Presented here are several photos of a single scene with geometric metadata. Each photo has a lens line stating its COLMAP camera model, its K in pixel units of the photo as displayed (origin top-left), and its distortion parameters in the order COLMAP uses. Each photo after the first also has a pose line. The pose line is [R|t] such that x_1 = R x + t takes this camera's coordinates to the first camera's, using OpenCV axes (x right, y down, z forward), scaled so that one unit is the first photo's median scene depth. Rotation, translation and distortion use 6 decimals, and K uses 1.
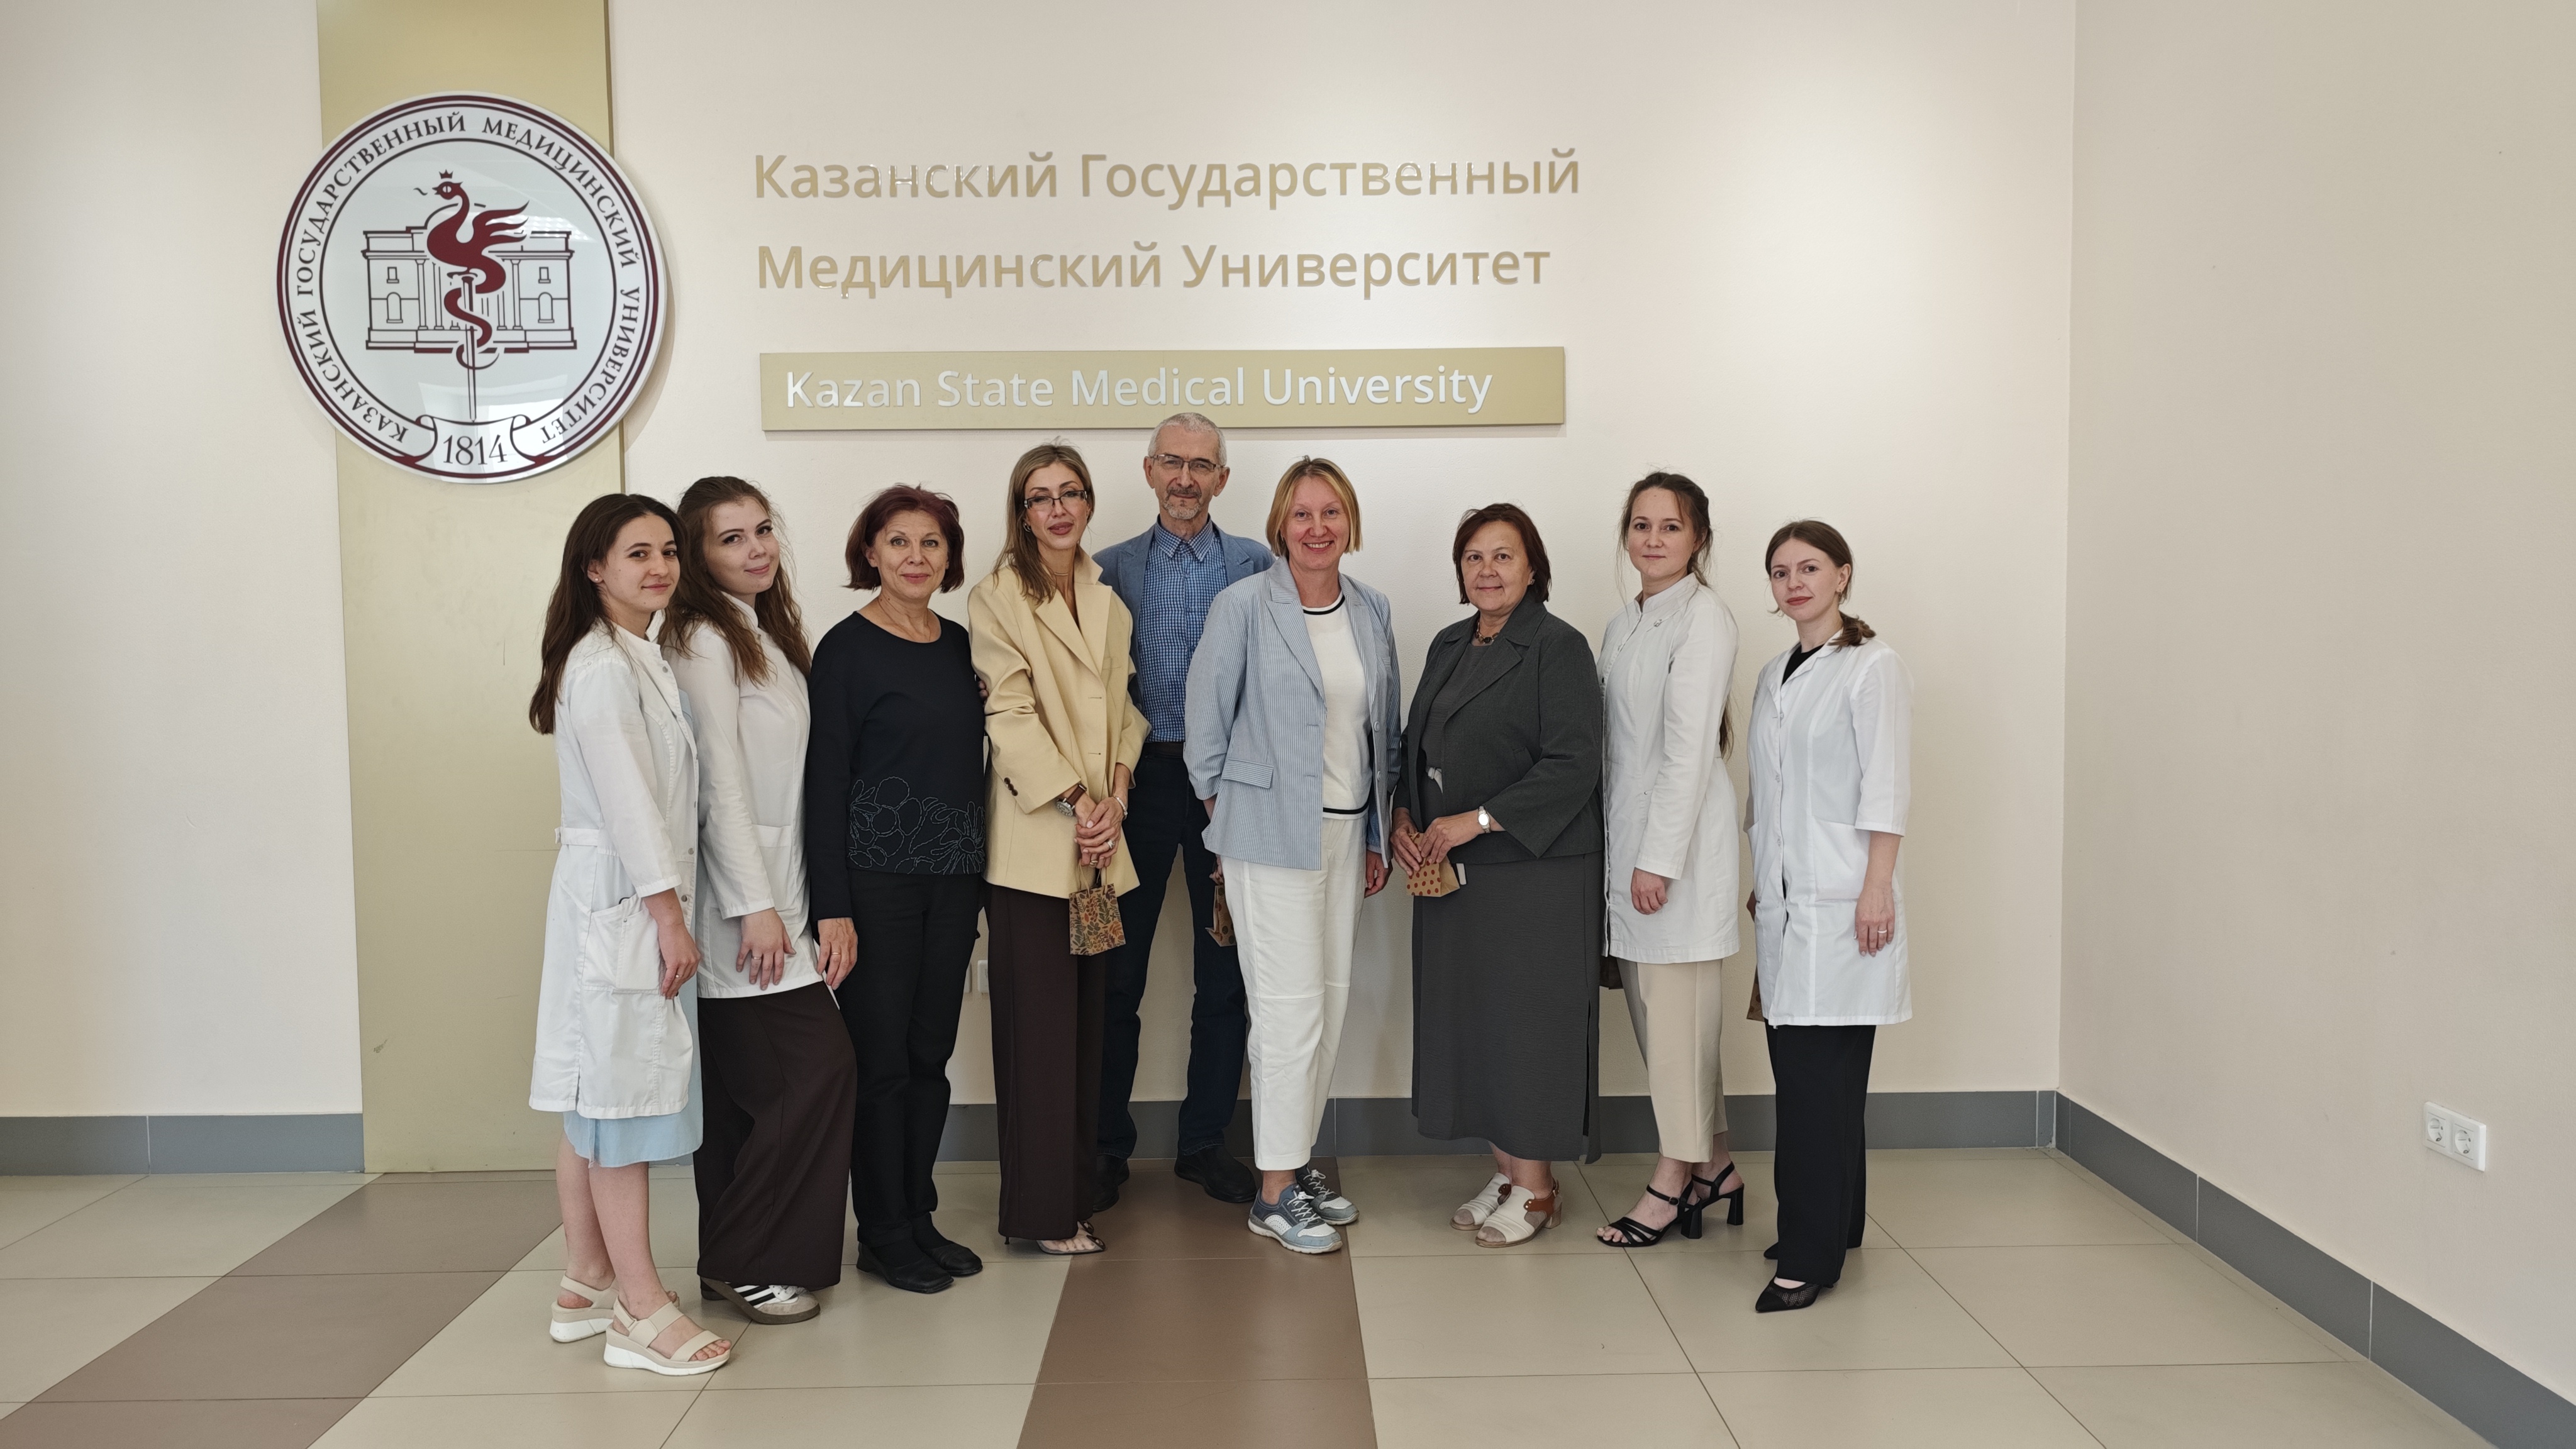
lens RADIAL K [[1790.5, 0, 1293.1], [0, 1790.5, 701.9], [0, 0, 1]] dist [0.003076, 0.009610]
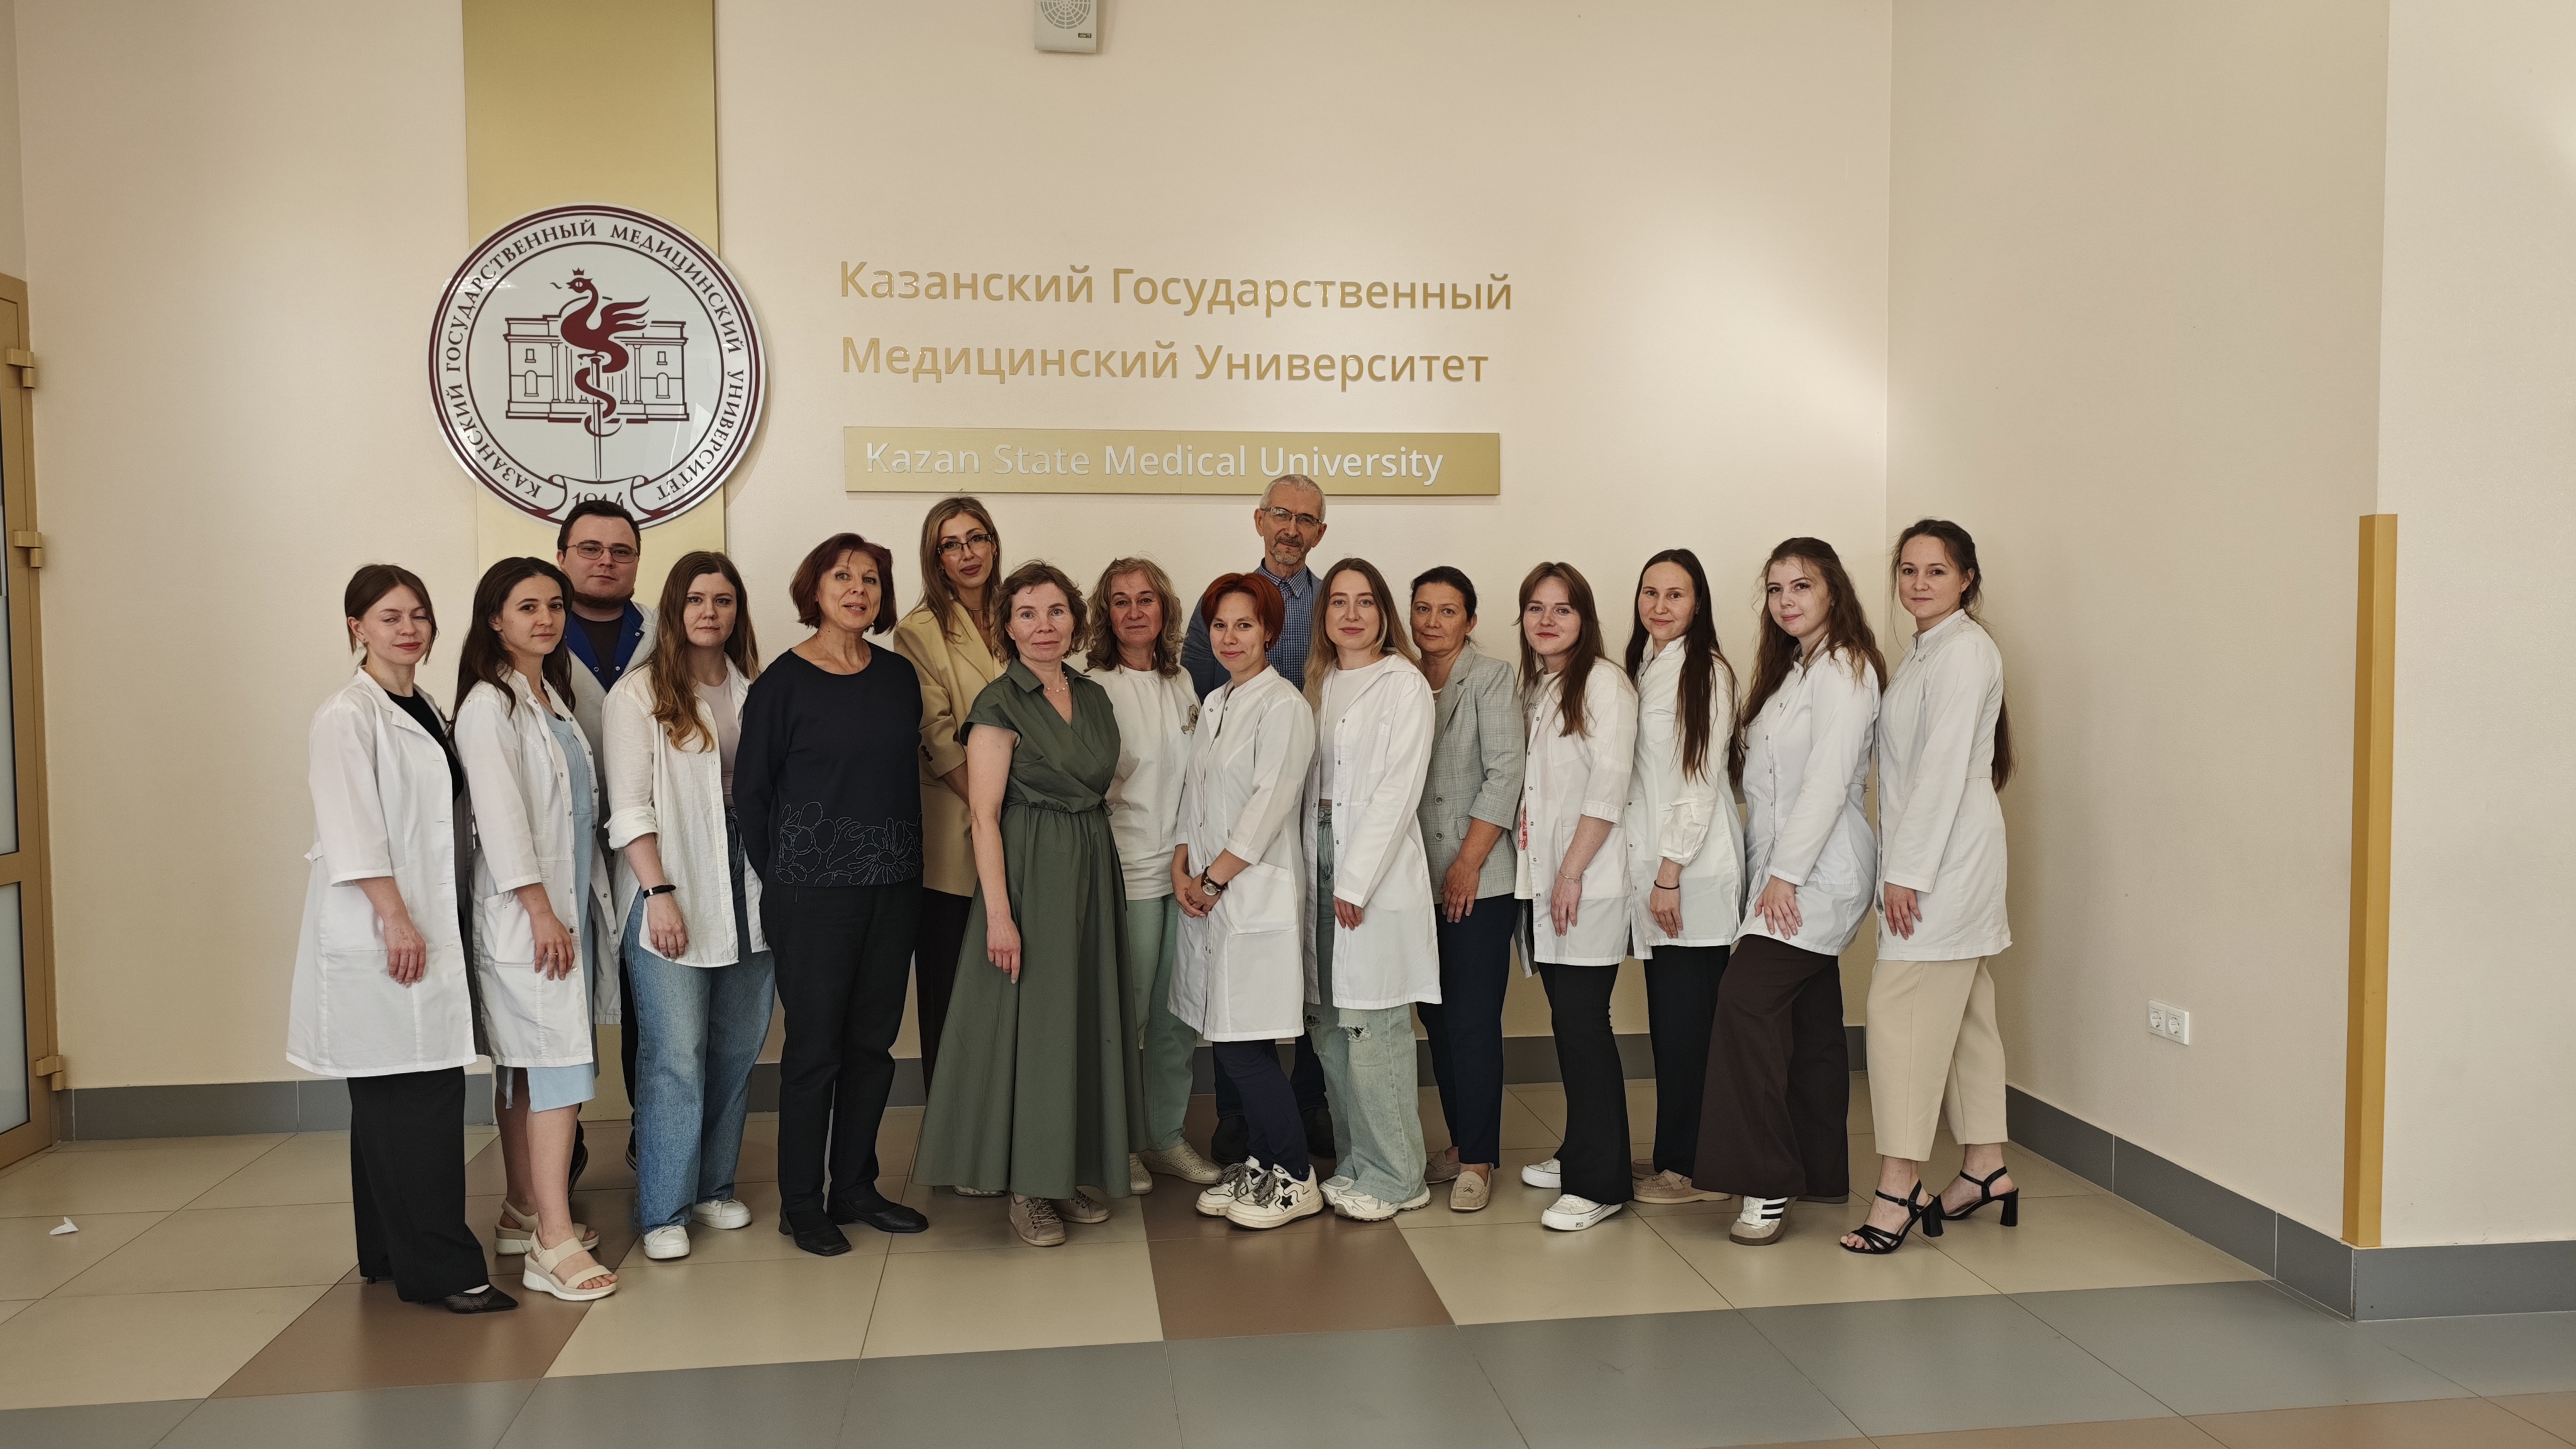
lens RADIAL K [[1790.5, 0, 1281.6], [0, 1790.5, 746.3], [0, 0, 1]] dist [0.003076, 0.009610]
pose [[0.992714, -0.003275, 0.120450, -0.152362], [0.003044, 0.999993, 0.002097, 0.017061], [-0.120456, -0.001715, 0.992717, -0.222735]]
